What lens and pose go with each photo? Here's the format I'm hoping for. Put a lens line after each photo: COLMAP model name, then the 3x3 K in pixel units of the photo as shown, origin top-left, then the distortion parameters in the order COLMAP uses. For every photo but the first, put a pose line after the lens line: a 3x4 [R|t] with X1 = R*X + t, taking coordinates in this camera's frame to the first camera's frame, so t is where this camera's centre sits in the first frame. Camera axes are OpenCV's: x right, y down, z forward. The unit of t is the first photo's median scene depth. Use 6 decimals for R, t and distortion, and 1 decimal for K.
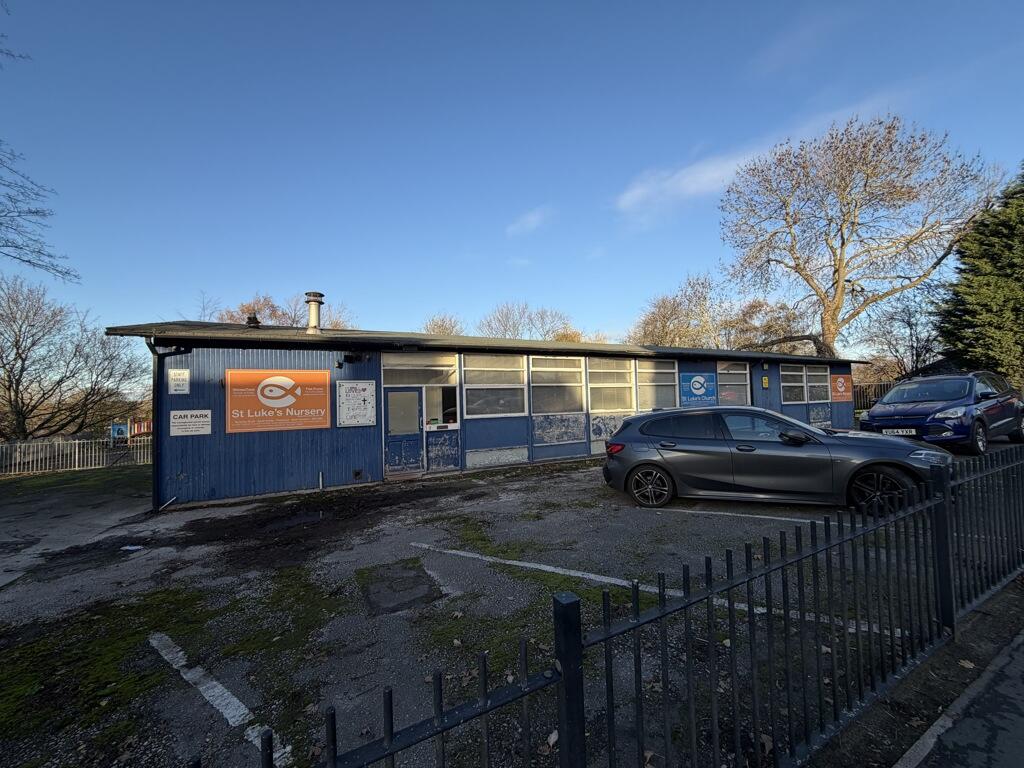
lens RADIAL K [[410.0, 0, 512.0], [0, 410.0, 384.0], [0, 0, 1]] dist [0.000505, 0.000084]
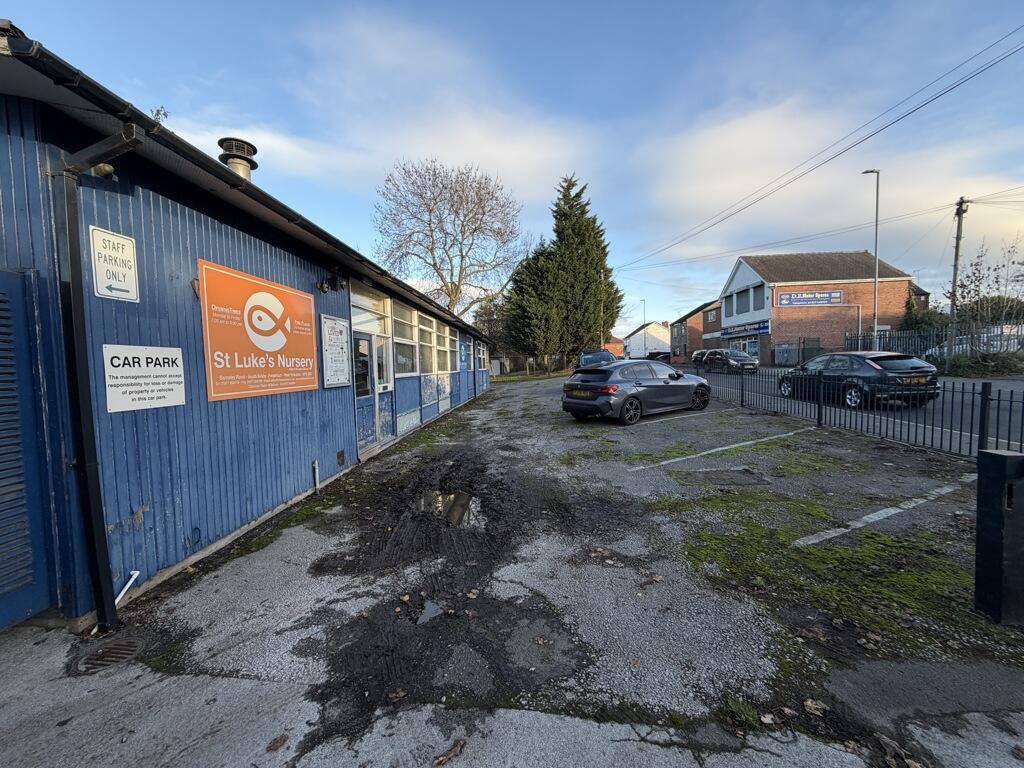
lens RADIAL K [[410.0, 0, 512.0], [0, 410.0, 384.0], [0, 0, 1]] dist [0.000505, 0.000084]
pose [[0.495622, -0.023987, 0.868207, -1.205313], [-0.023136, 0.998899, 0.040805, 0.096640], [-0.868230, -0.040311, 0.494521, 0.636003]]
